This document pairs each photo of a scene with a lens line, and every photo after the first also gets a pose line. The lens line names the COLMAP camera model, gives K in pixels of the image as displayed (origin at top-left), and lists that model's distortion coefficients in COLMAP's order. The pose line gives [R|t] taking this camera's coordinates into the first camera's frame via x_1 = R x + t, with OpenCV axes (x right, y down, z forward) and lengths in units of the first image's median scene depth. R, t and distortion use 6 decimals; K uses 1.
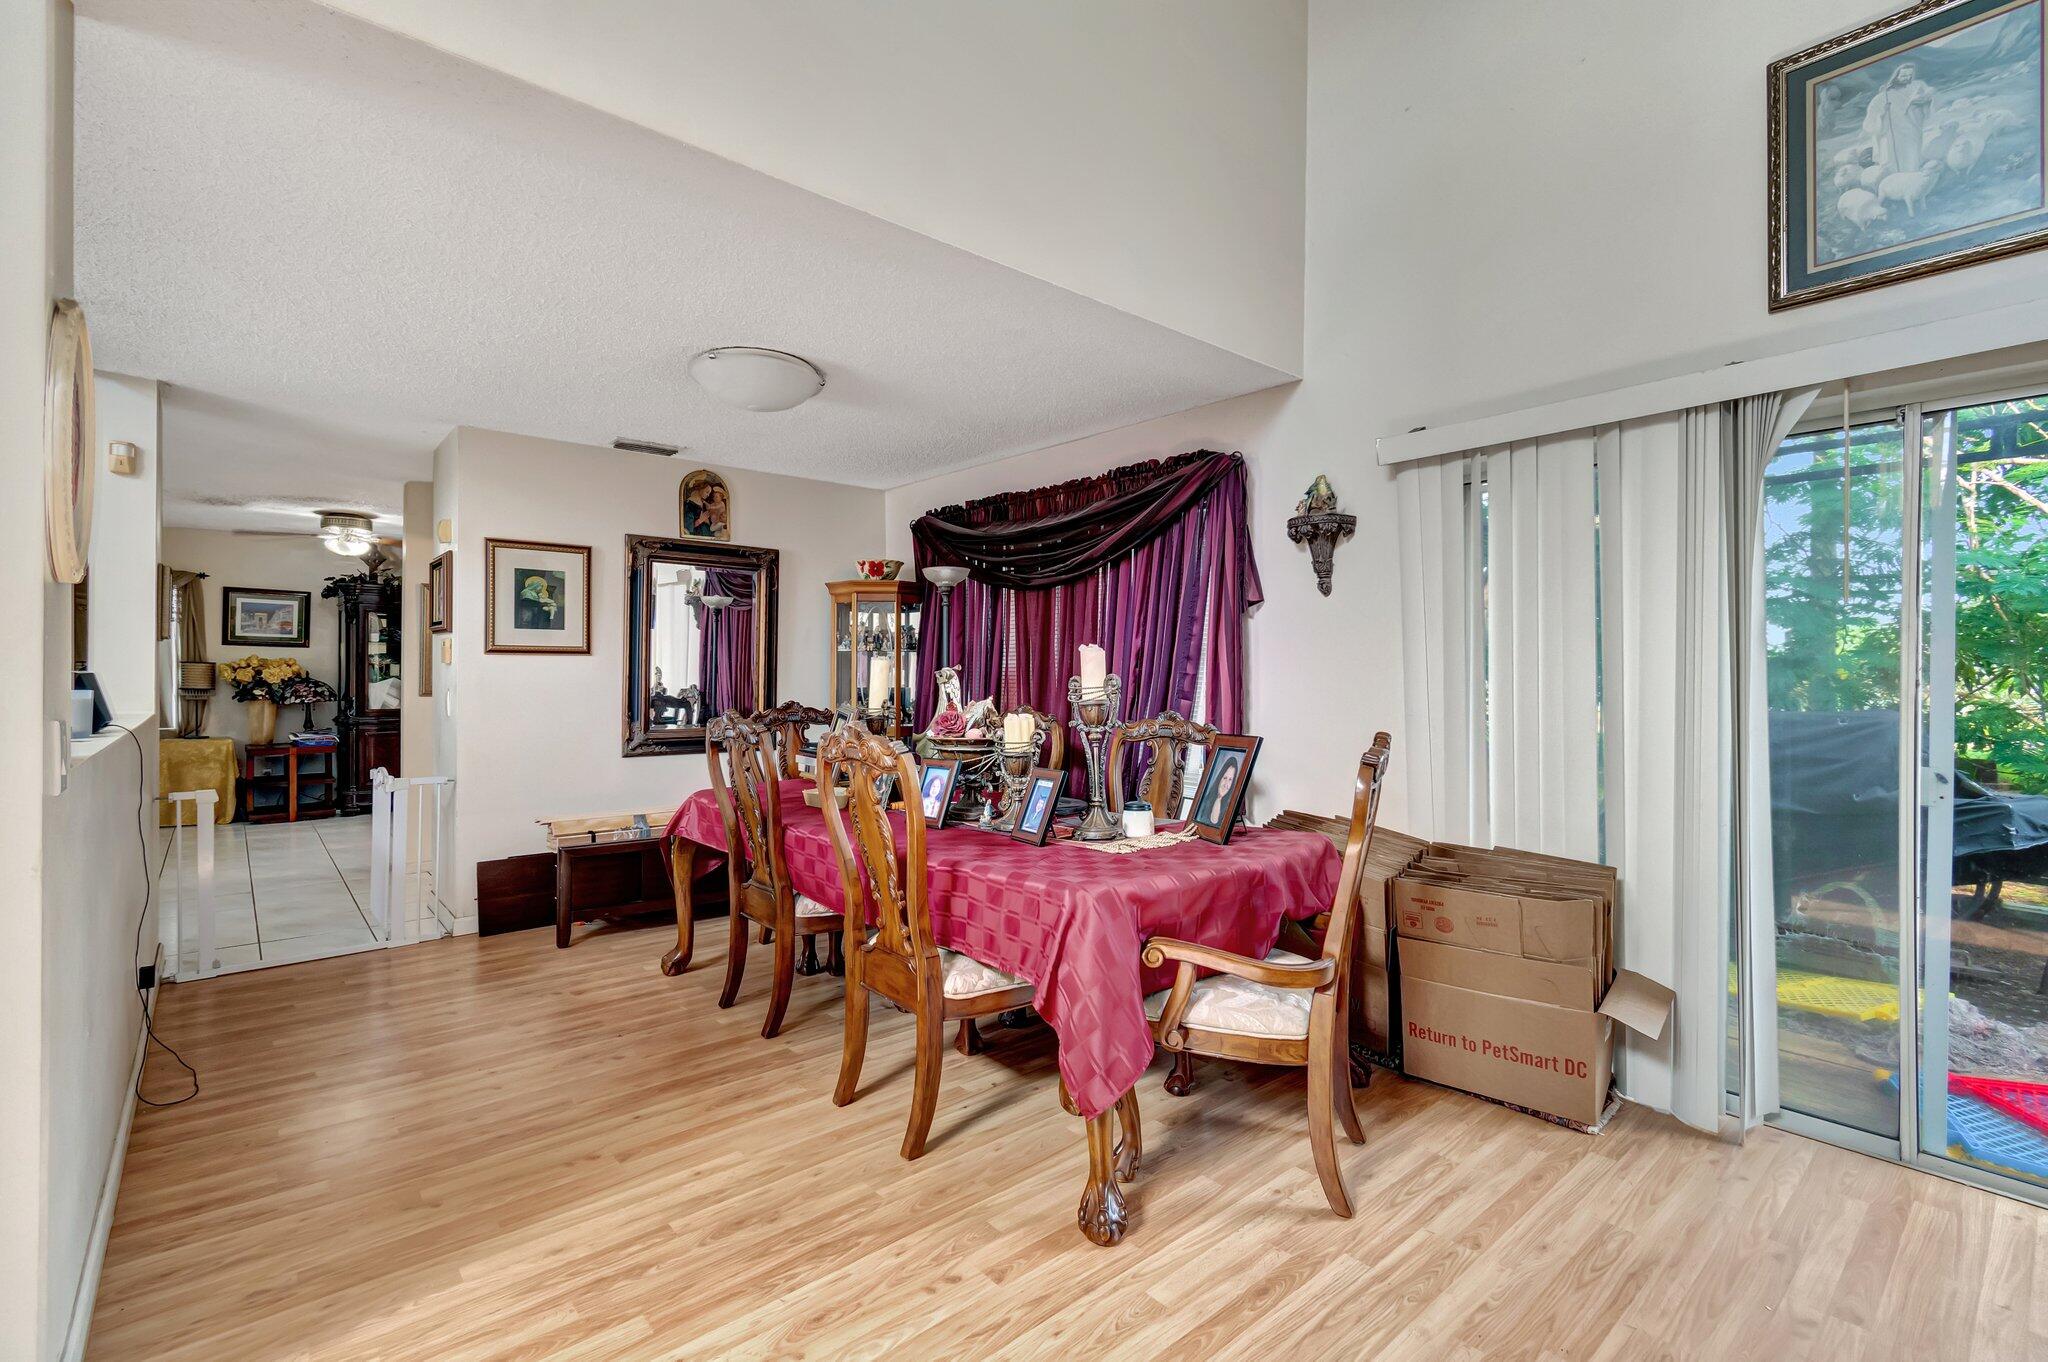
lens RADIAL K [[909.5, 0, 1026.6], [0, 909.5, 677.3], [0, 0, 1]] dist [0.000461, -0.000056]
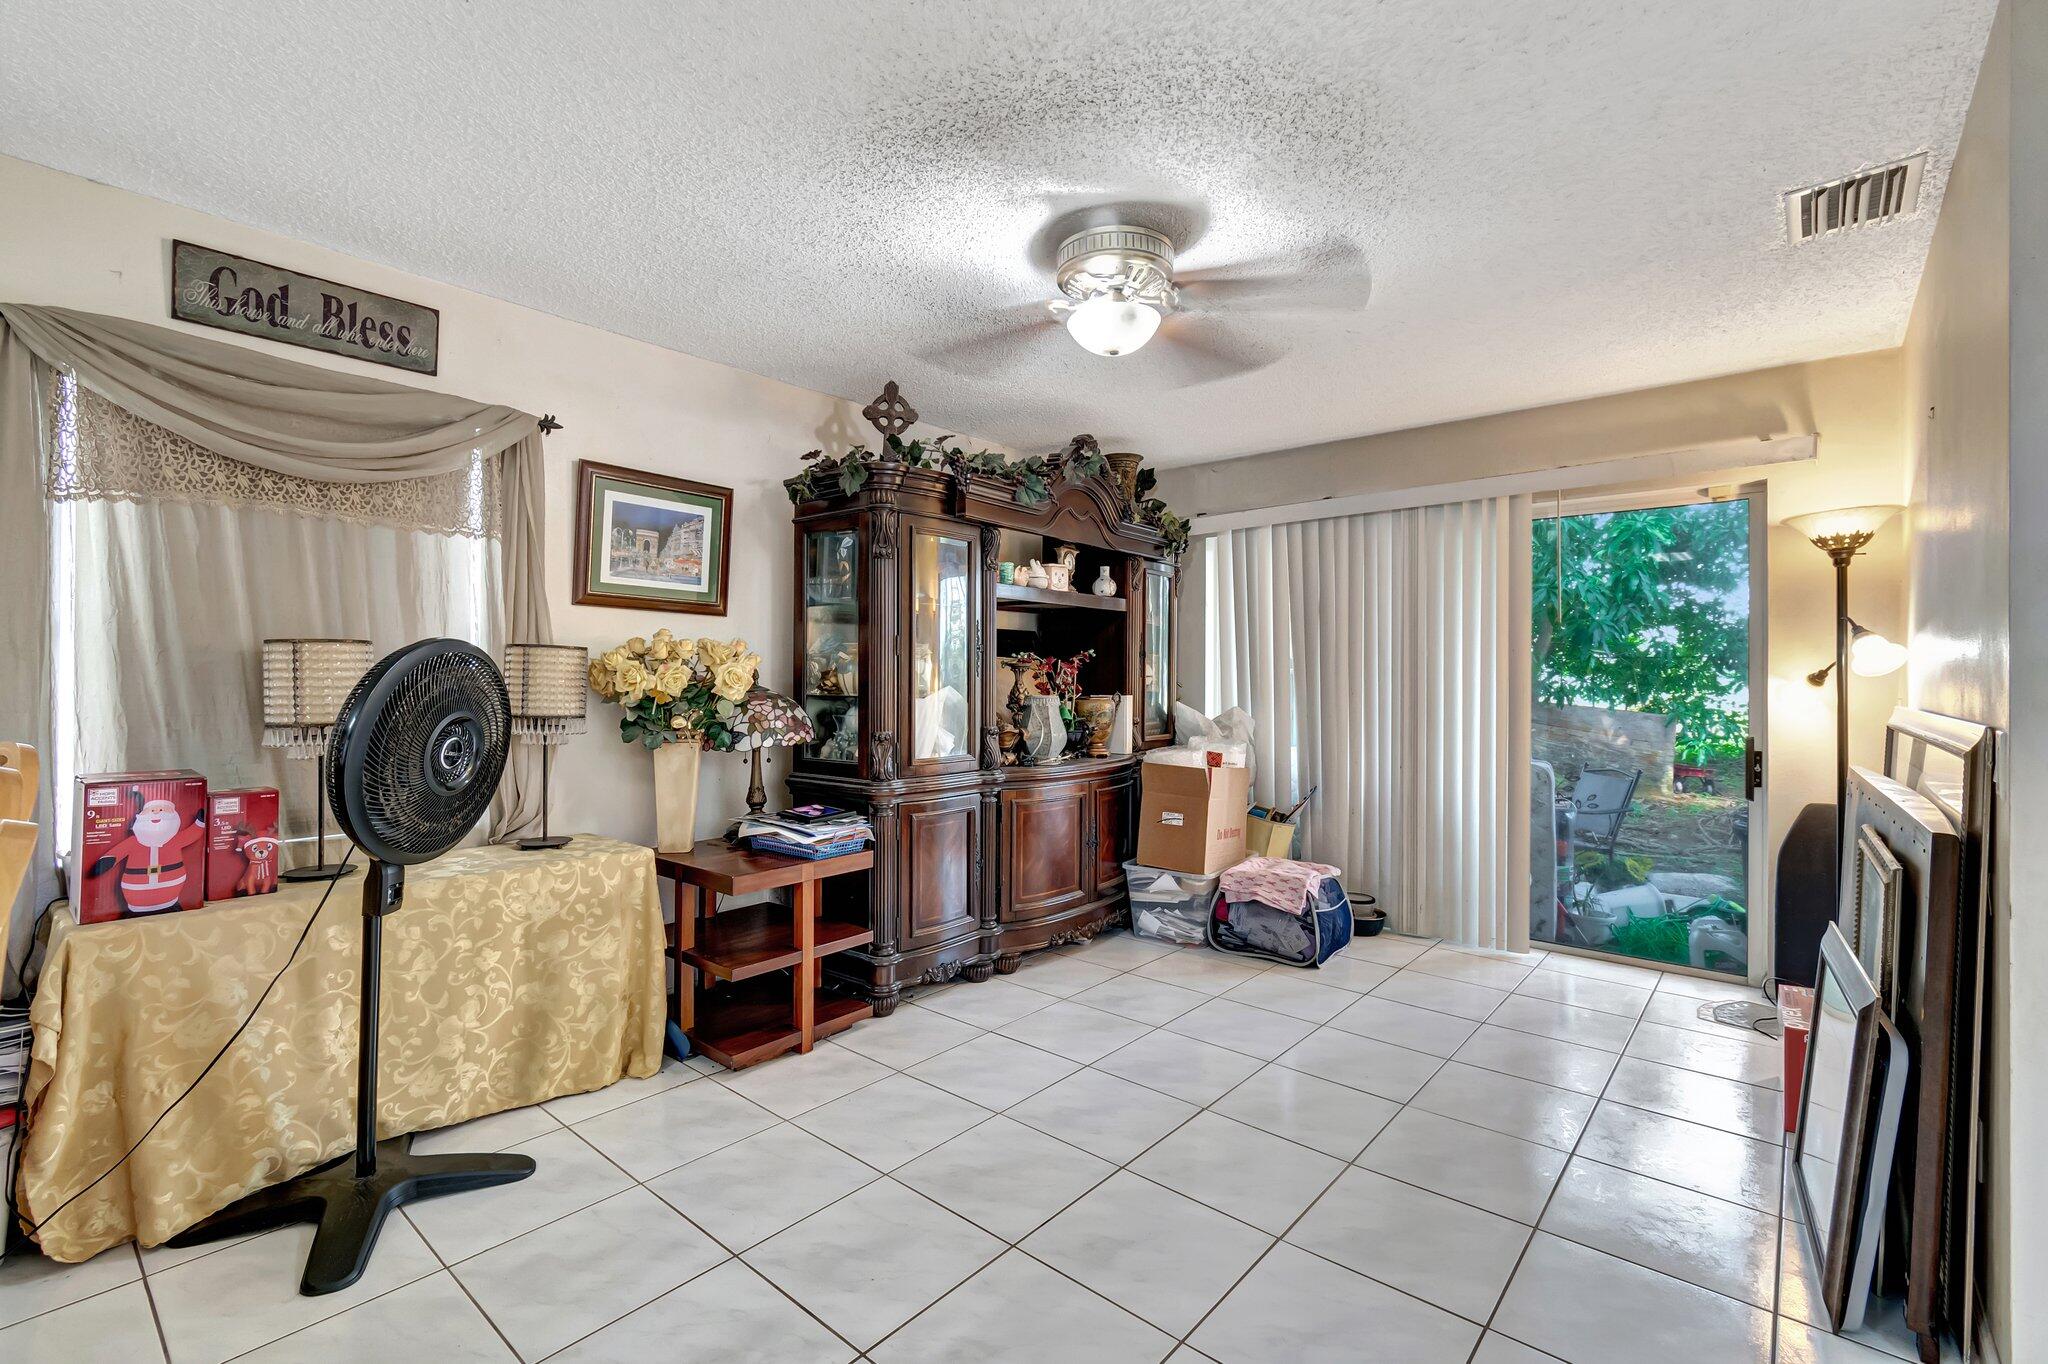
lens RADIAL K [[909.5, 0, 1019.9], [0, 909.5, 680.8], [0, 0, 1]] dist [0.000461, -0.000056]
pose [[0.990787, -0.005640, 0.135311, -0.736220], [0.004578, 0.999956, 0.008157, -0.005179], [-0.135351, -0.007462, 0.990770, 0.570692]]
